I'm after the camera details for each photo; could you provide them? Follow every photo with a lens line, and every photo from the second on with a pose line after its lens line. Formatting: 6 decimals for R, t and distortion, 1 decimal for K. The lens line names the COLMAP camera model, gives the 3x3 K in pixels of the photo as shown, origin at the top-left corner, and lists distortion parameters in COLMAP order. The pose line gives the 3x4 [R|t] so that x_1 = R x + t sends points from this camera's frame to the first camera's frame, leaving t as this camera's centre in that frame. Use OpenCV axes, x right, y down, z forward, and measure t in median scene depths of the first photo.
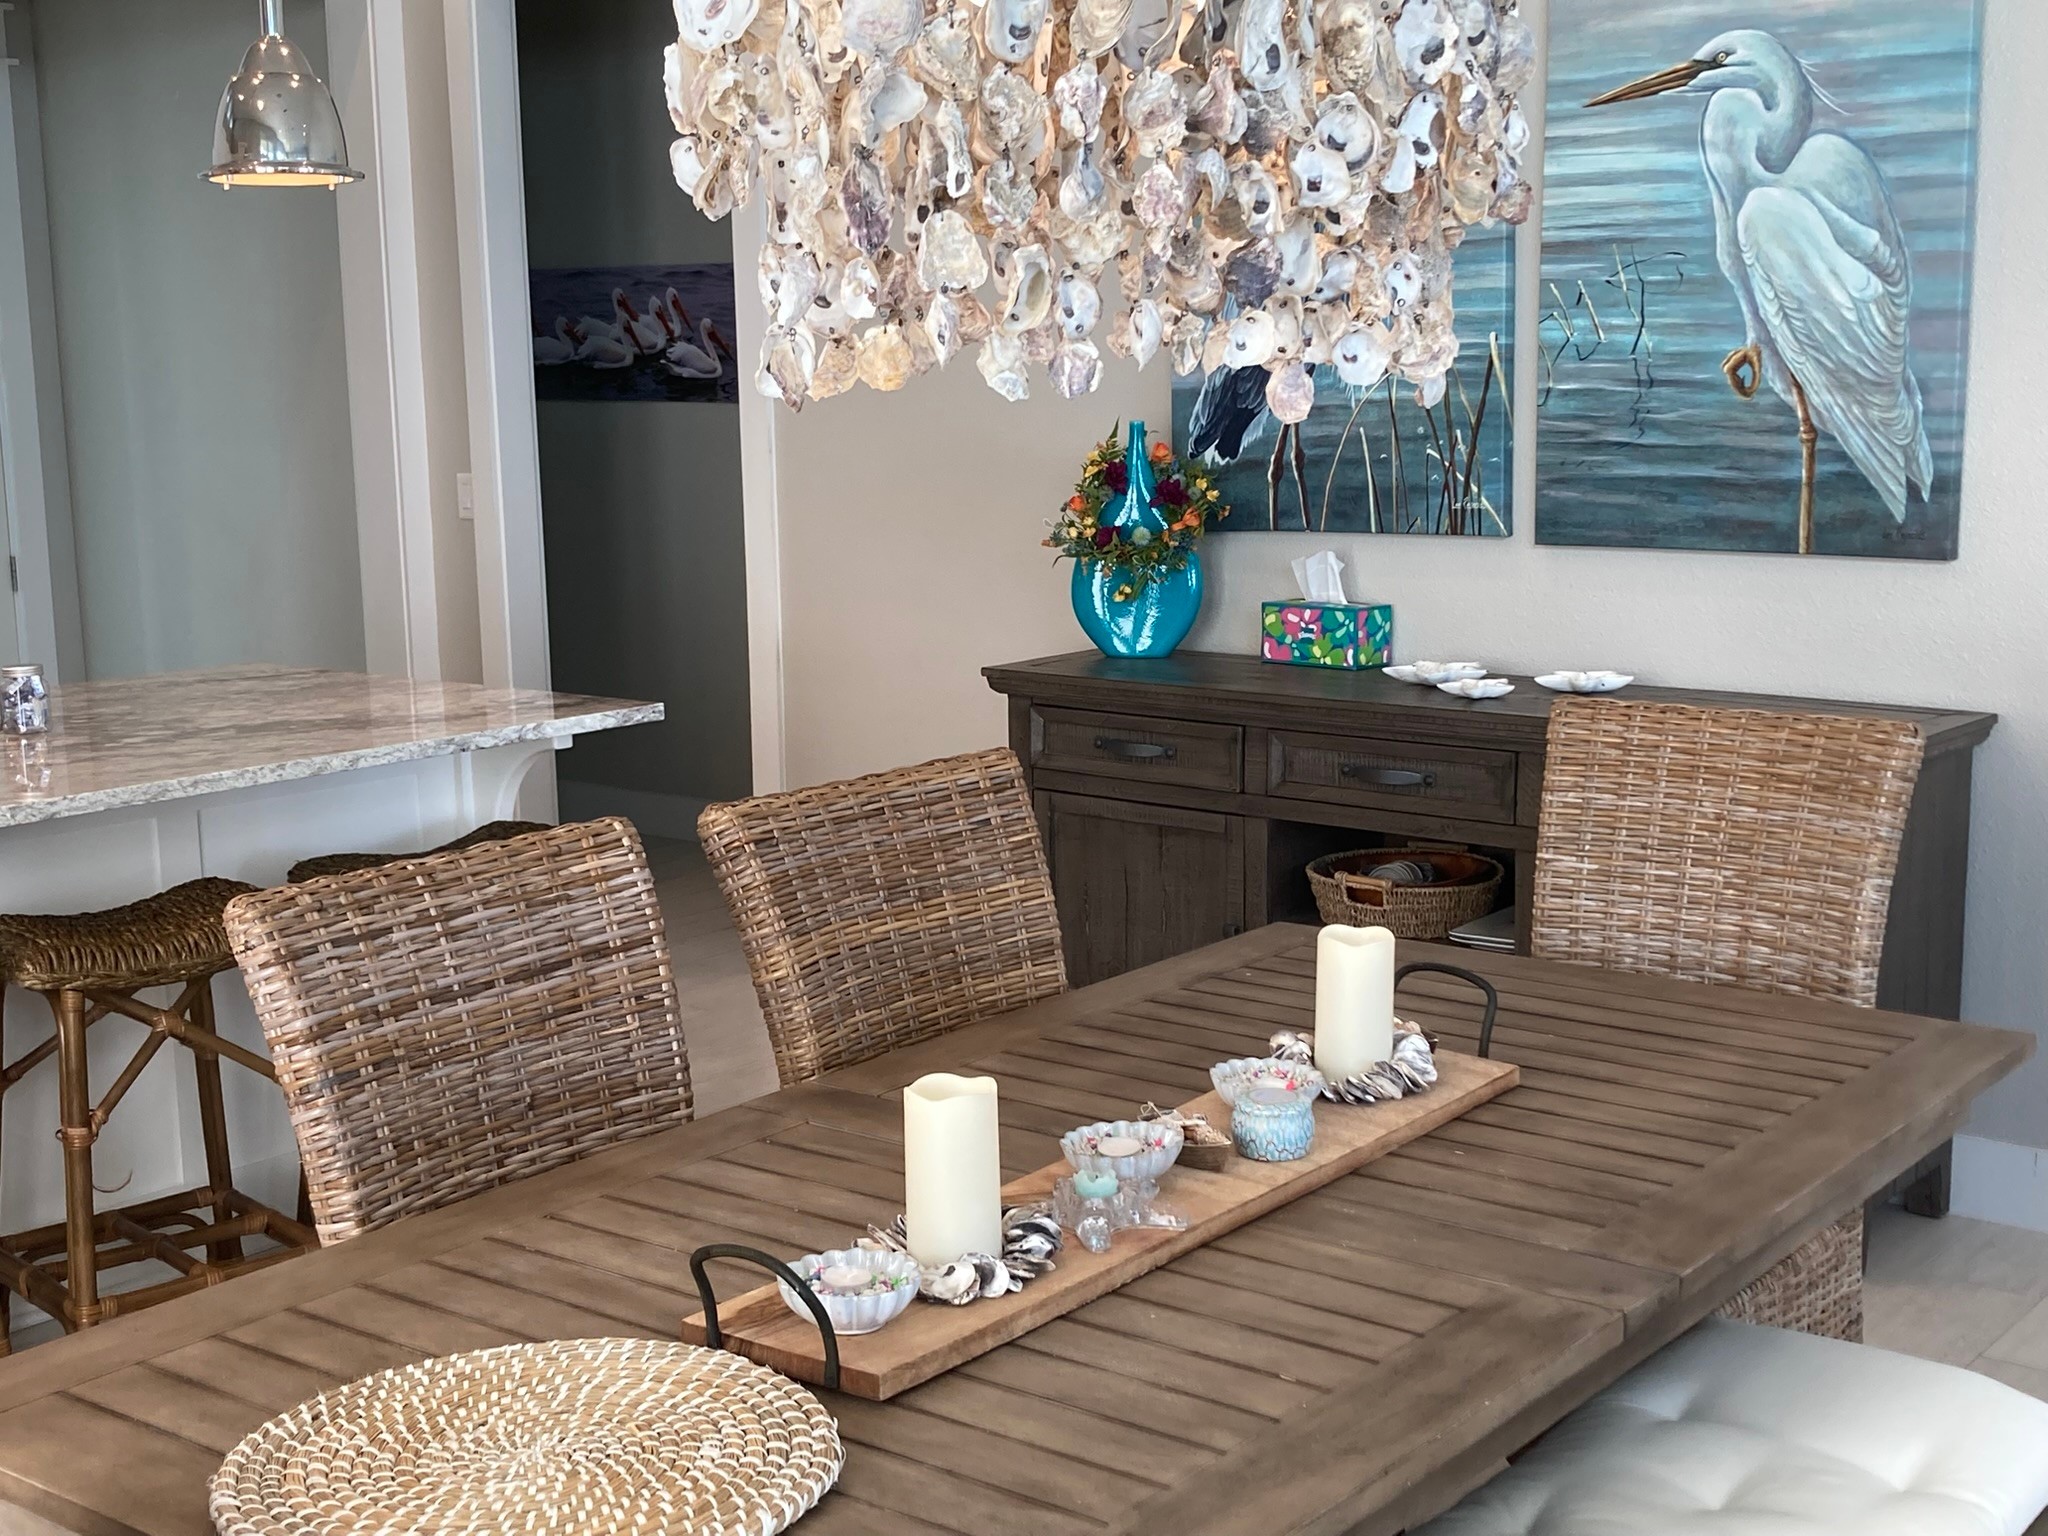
lens RADIAL K [[2533.8, 0, 1024.0], [0, 2533.8, 768.0], [0, 0, 1]] dist [0.208737, -0.846677]
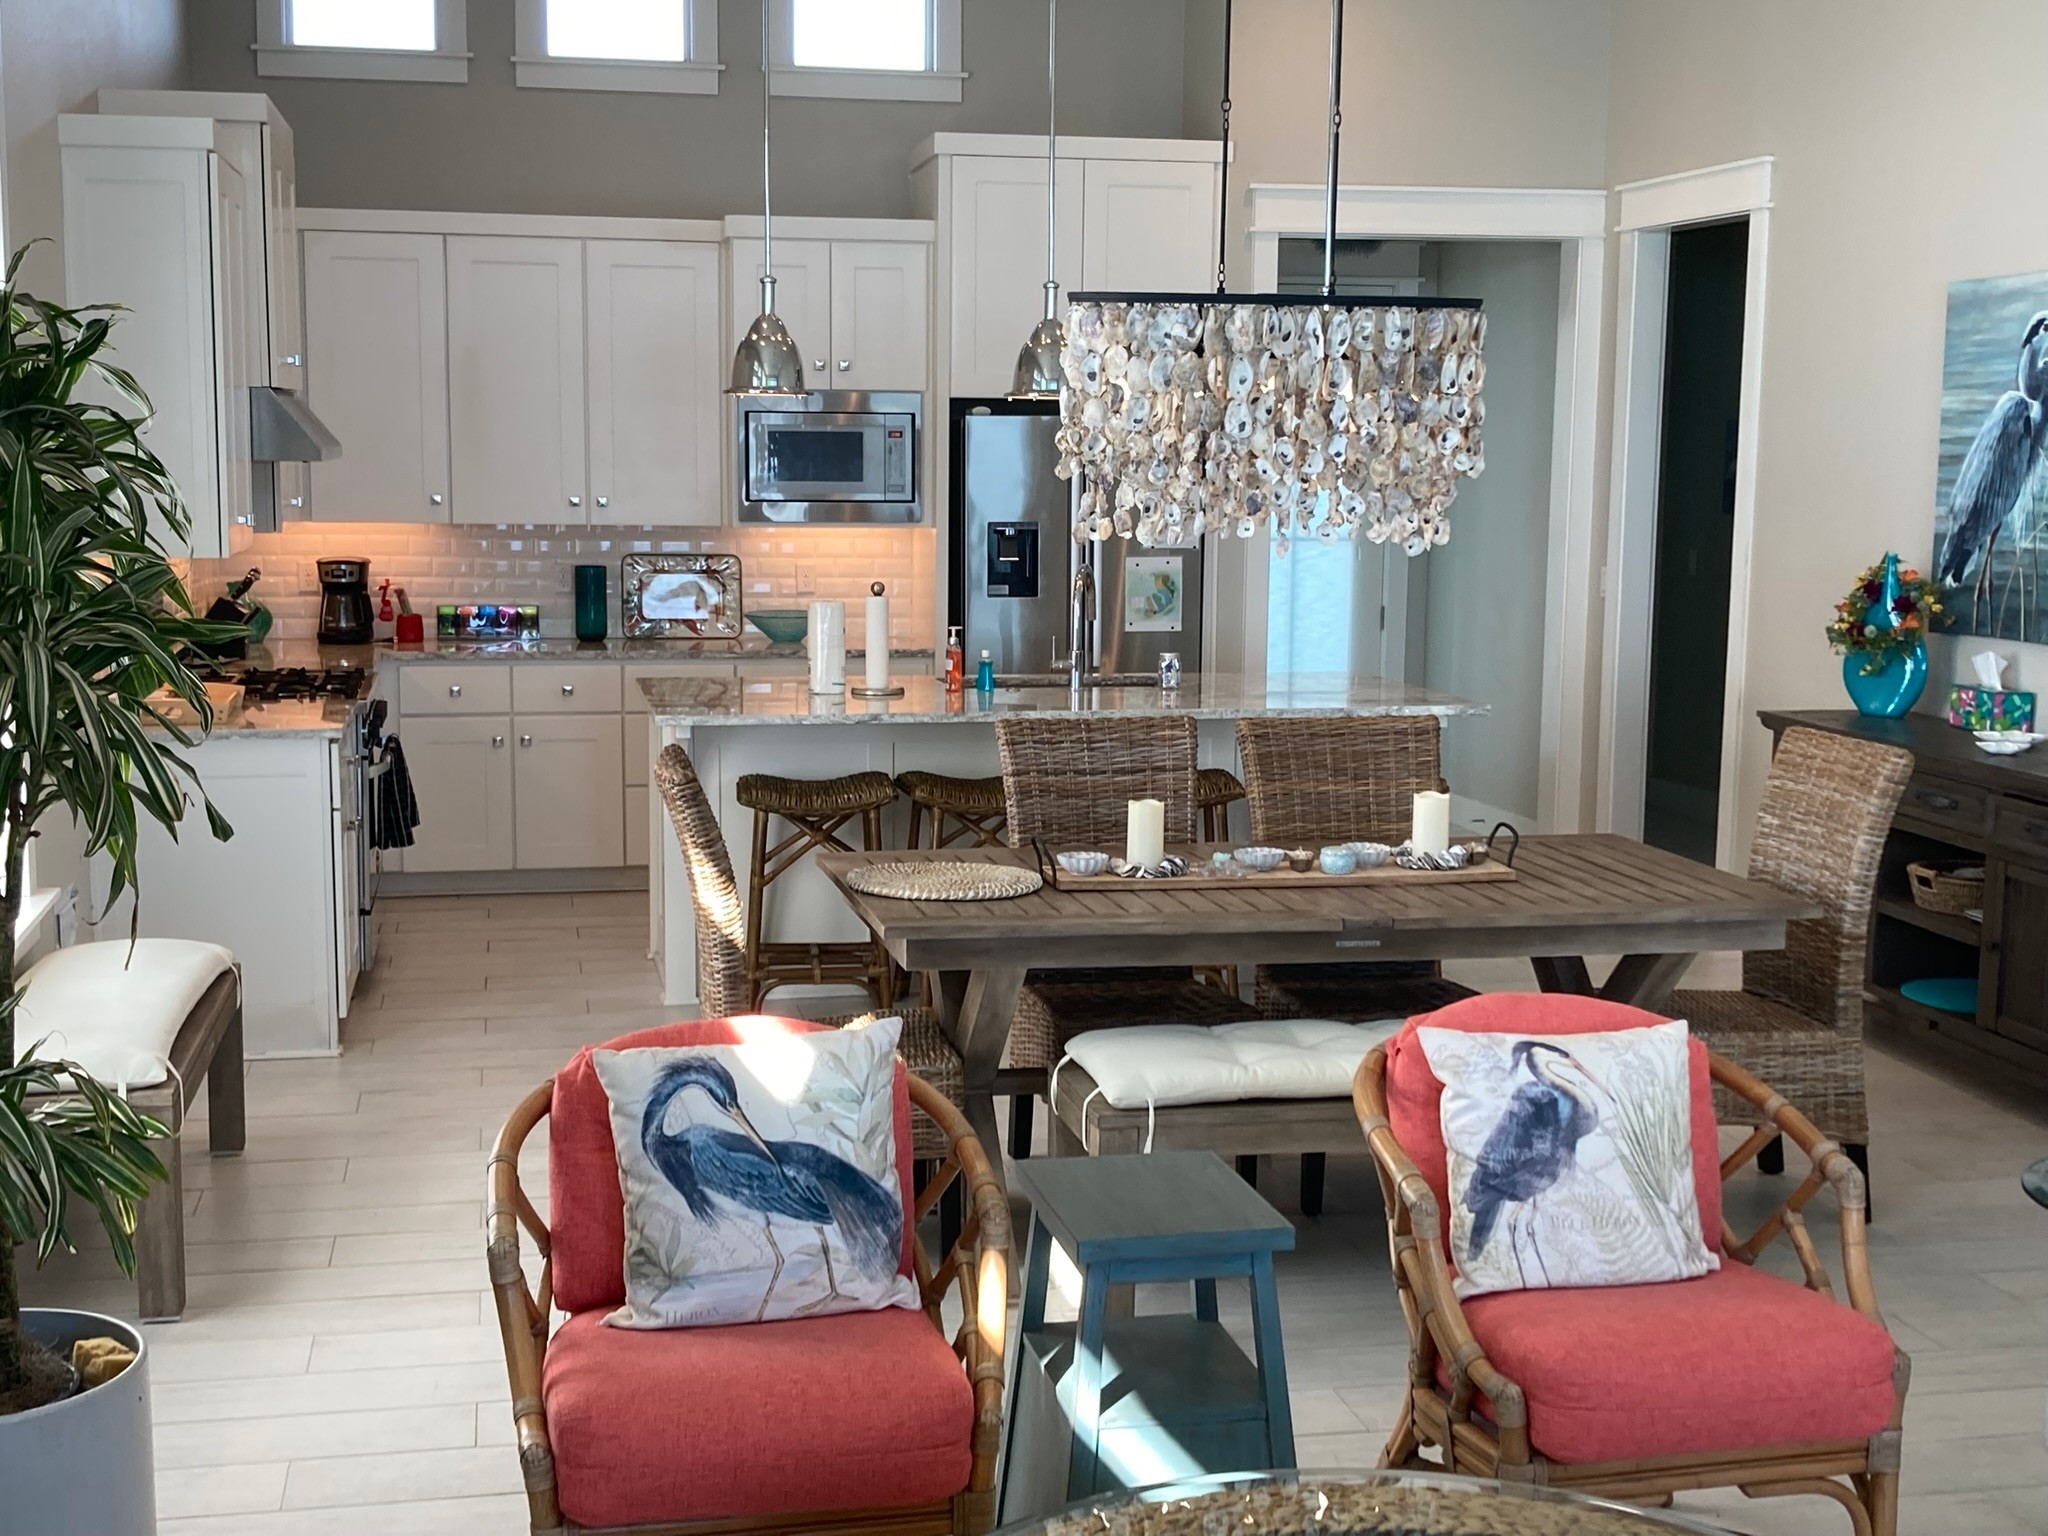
lens RADIAL K [[2533.8, 0, 1024.0], [0, 2533.8, 768.0], [0, 0, 1]] dist [0.208737, -0.846677]
pose [[0.771524, 0.106065, -0.627296, 0.724044], [-0.125544, 0.991999, 0.013320, 0.033798], [0.623690, 0.068477, 0.778667, -0.538881]]
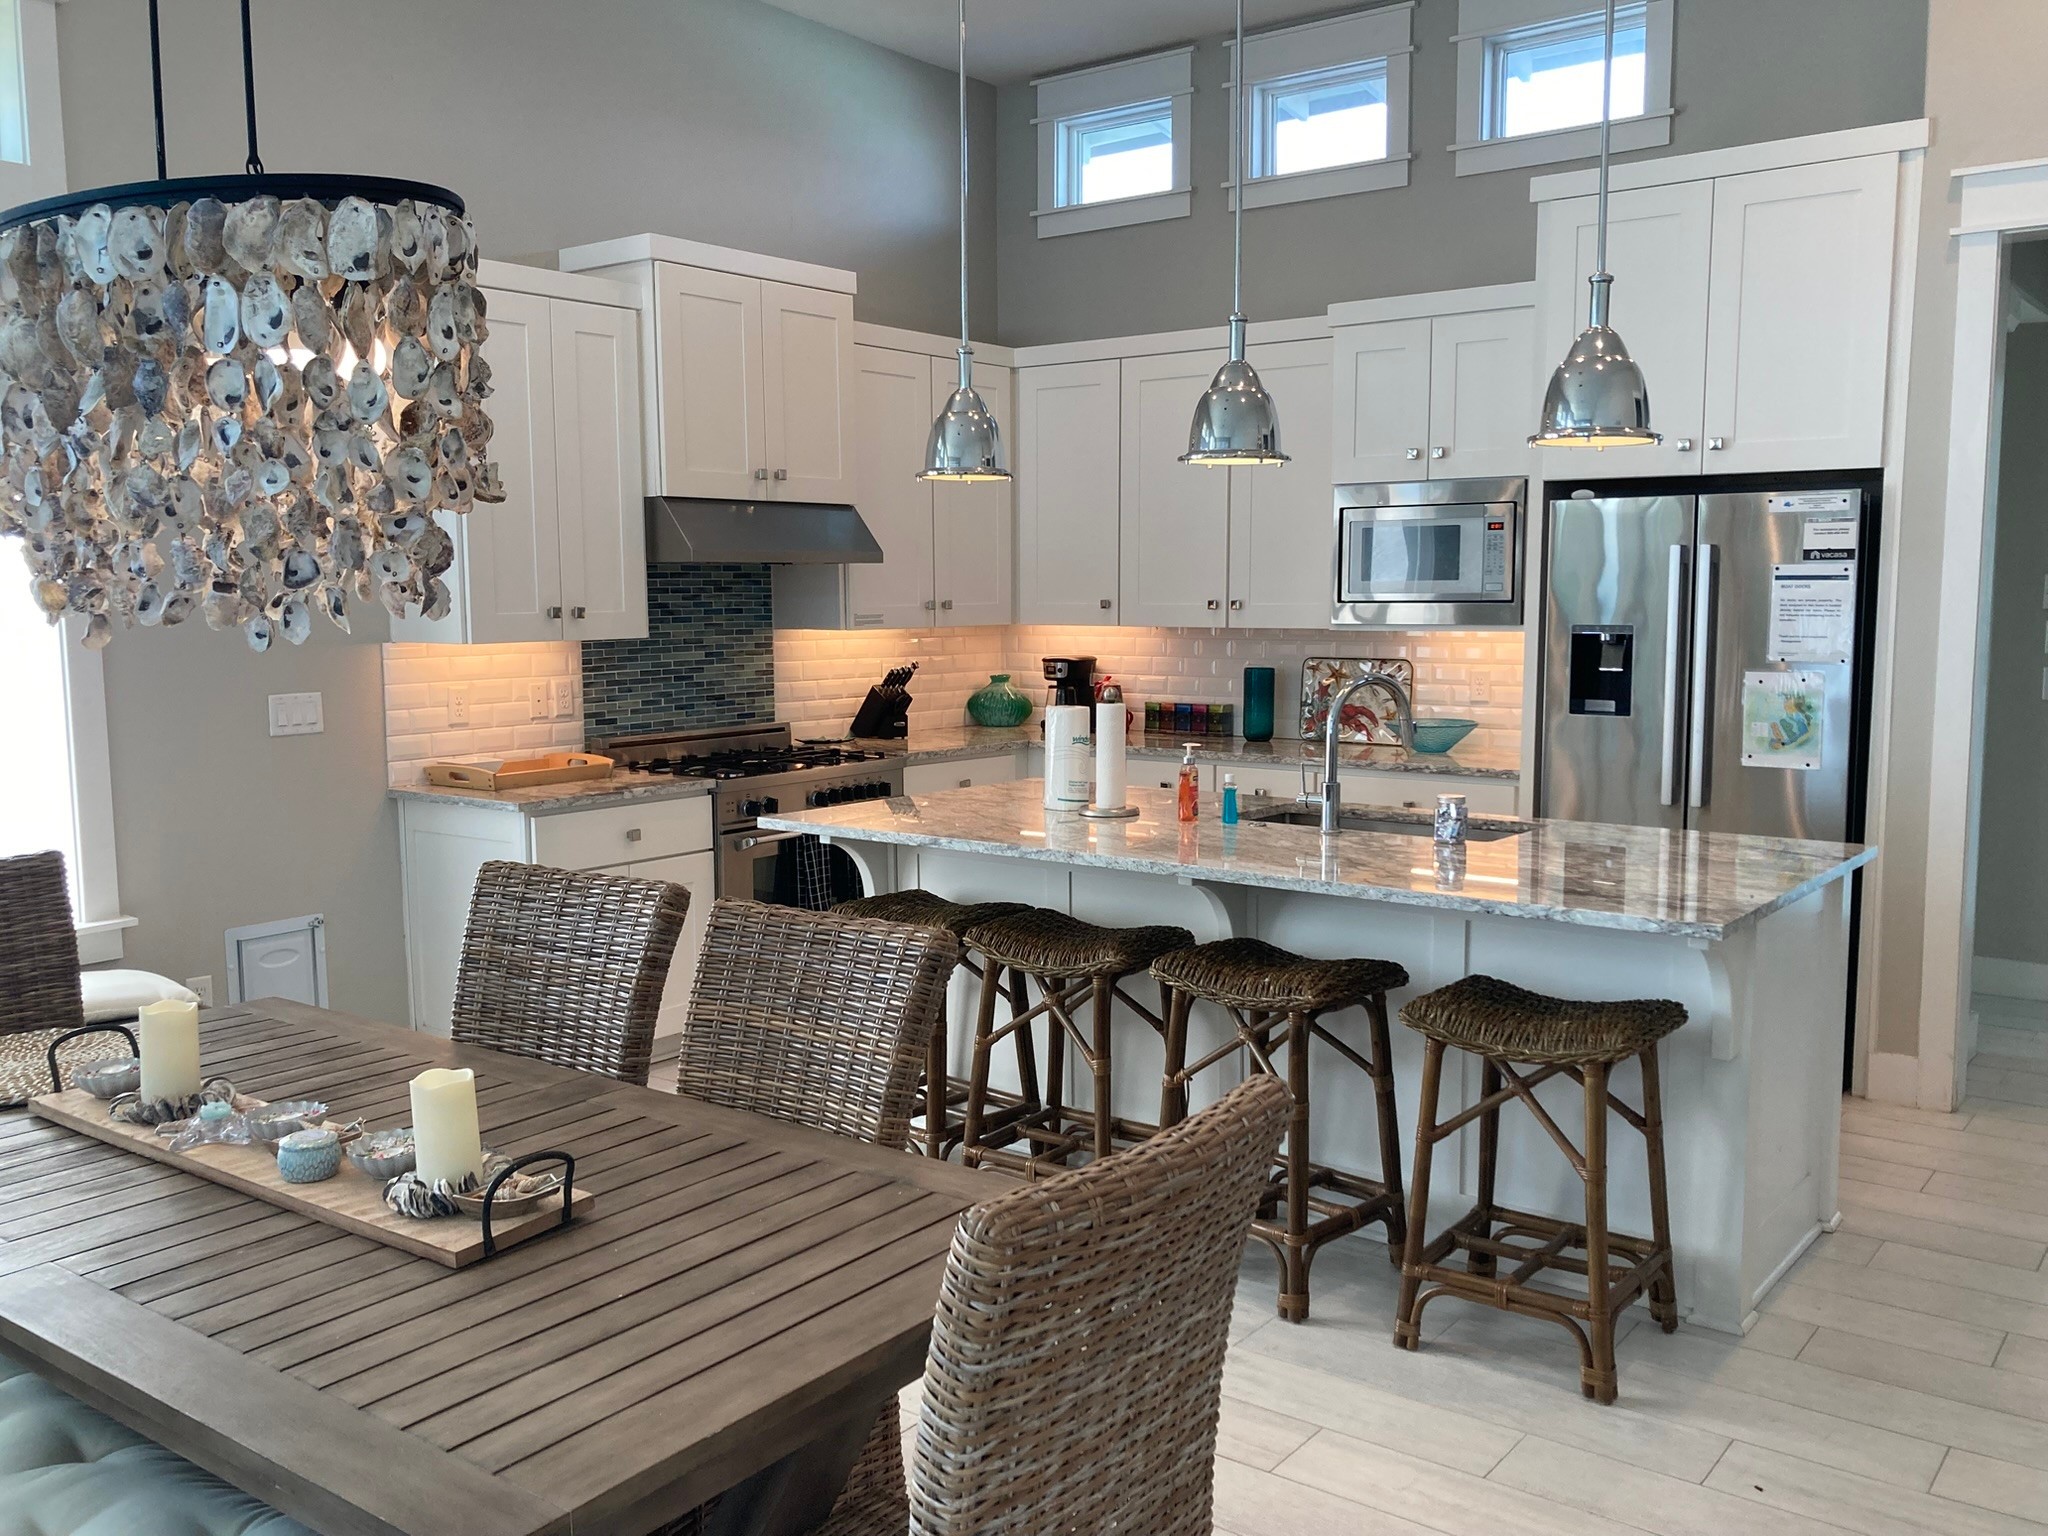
lens RADIAL K [[1731.8, 0, 1024.0], [0, 1731.8, 768.0], [0, 0, 1]] dist [0.136342, -0.290991]
pose [[0.035874, 0.124574, -0.991562, 0.566162], [-0.157996, 0.980429, 0.117459, -0.132184], [0.986788, 0.152449, 0.054854, 0.710765]]
